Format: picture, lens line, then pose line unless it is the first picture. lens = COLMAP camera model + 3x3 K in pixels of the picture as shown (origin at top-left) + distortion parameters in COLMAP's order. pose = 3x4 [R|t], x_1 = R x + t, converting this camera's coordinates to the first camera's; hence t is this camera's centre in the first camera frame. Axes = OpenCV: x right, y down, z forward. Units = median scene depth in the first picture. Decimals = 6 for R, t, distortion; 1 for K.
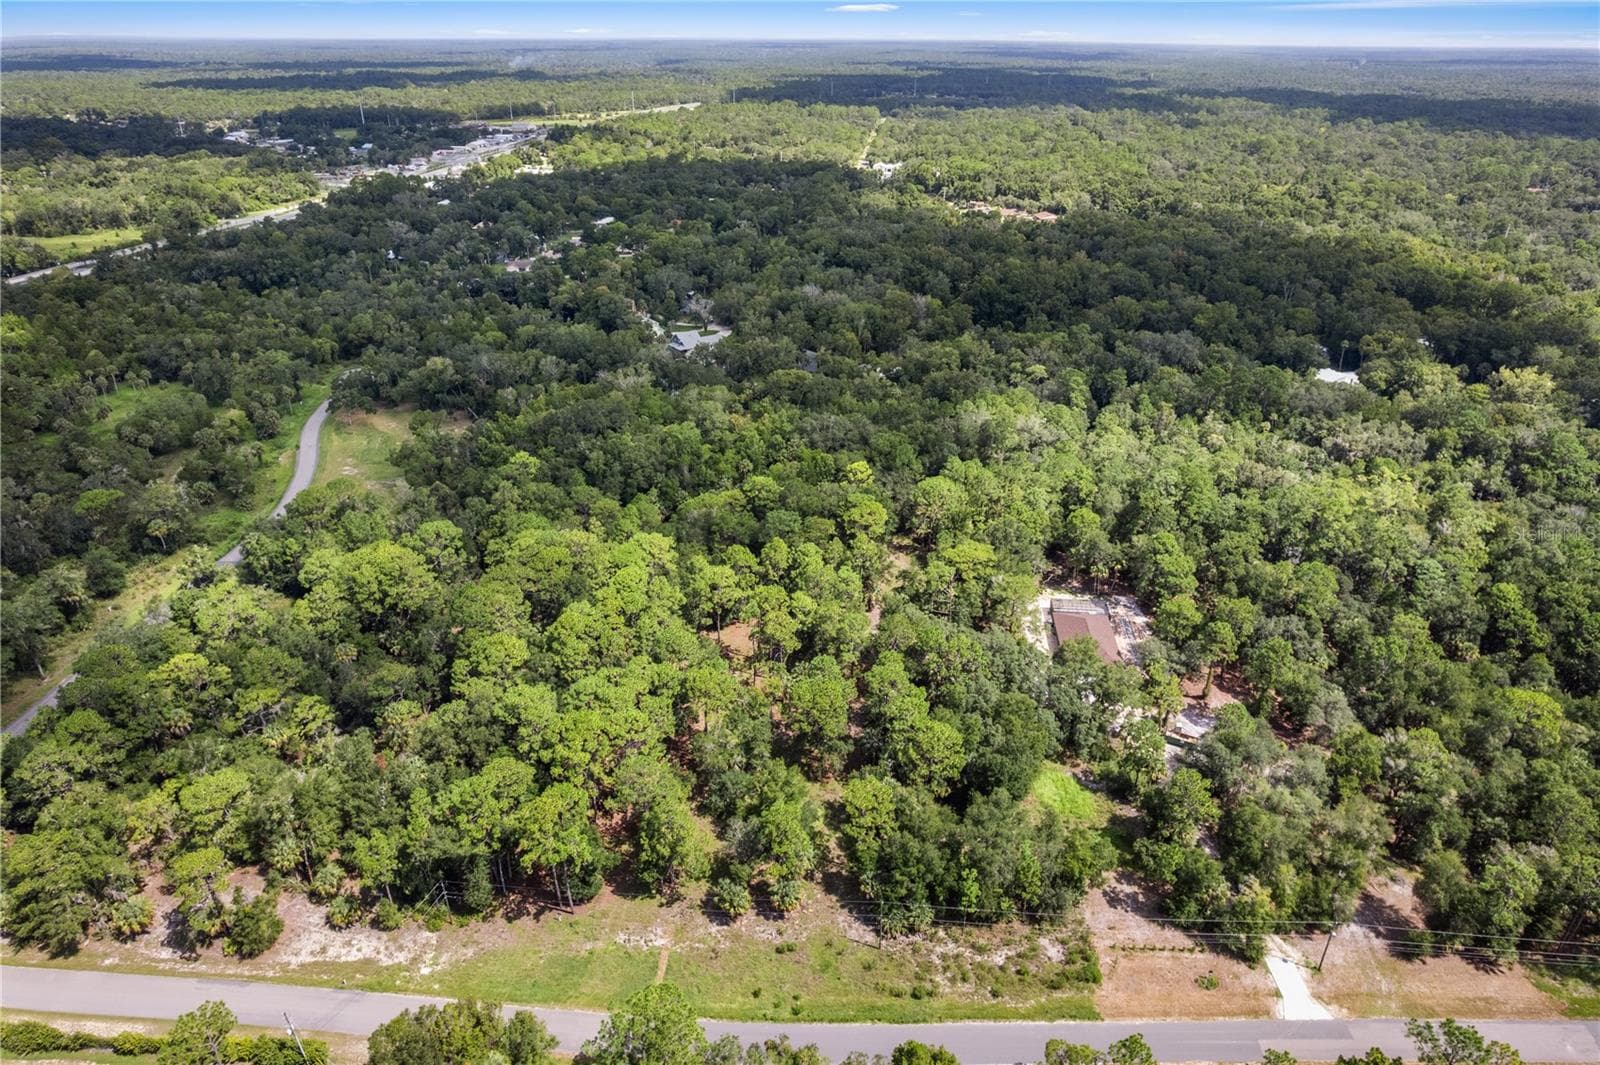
lens RADIAL K [[1031.9, 0, 800.0], [0, 1031.9, 532.5], [0, 0, 1]] dist [-0.089236, 0.084385]
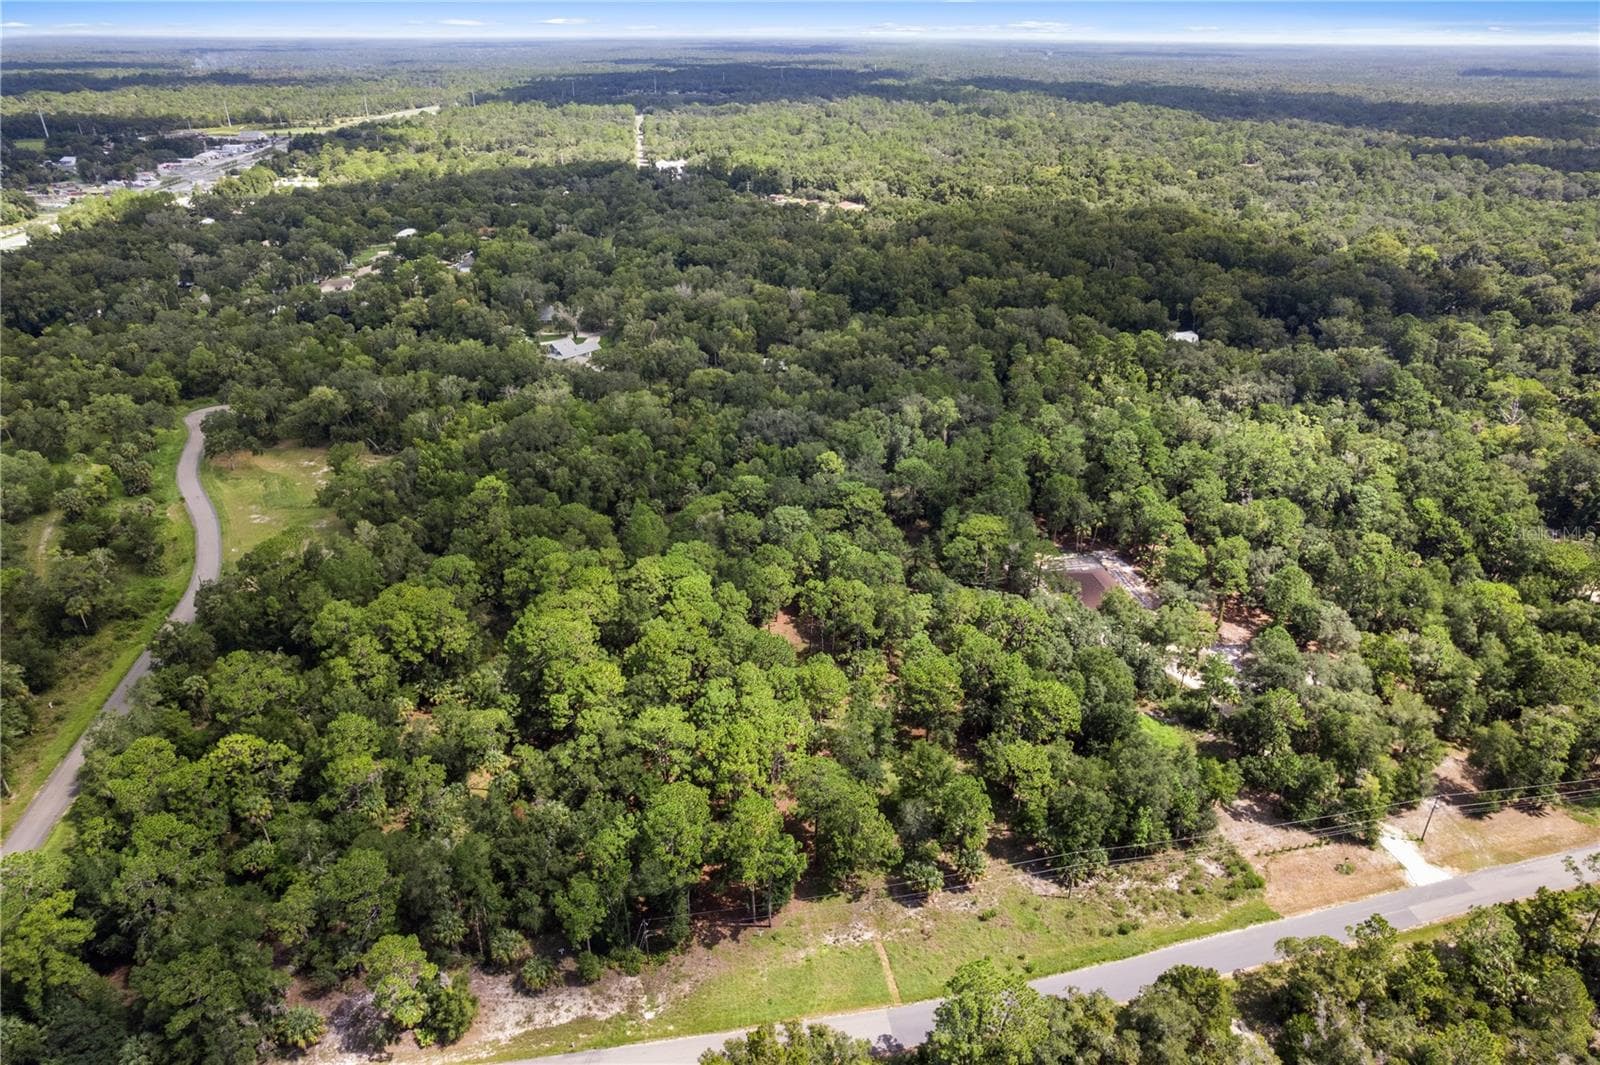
lens RADIAL K [[1031.9, 0, 800.0], [0, 1031.9, 532.5], [0, 0, 1]] dist [-0.089236, 0.084385]
pose [[0.966810, -0.114758, 0.228276, -0.285030], [0.114096, 0.993339, 0.016139, -0.012513], [-0.228607, 0.010442, 0.973463, 0.022900]]
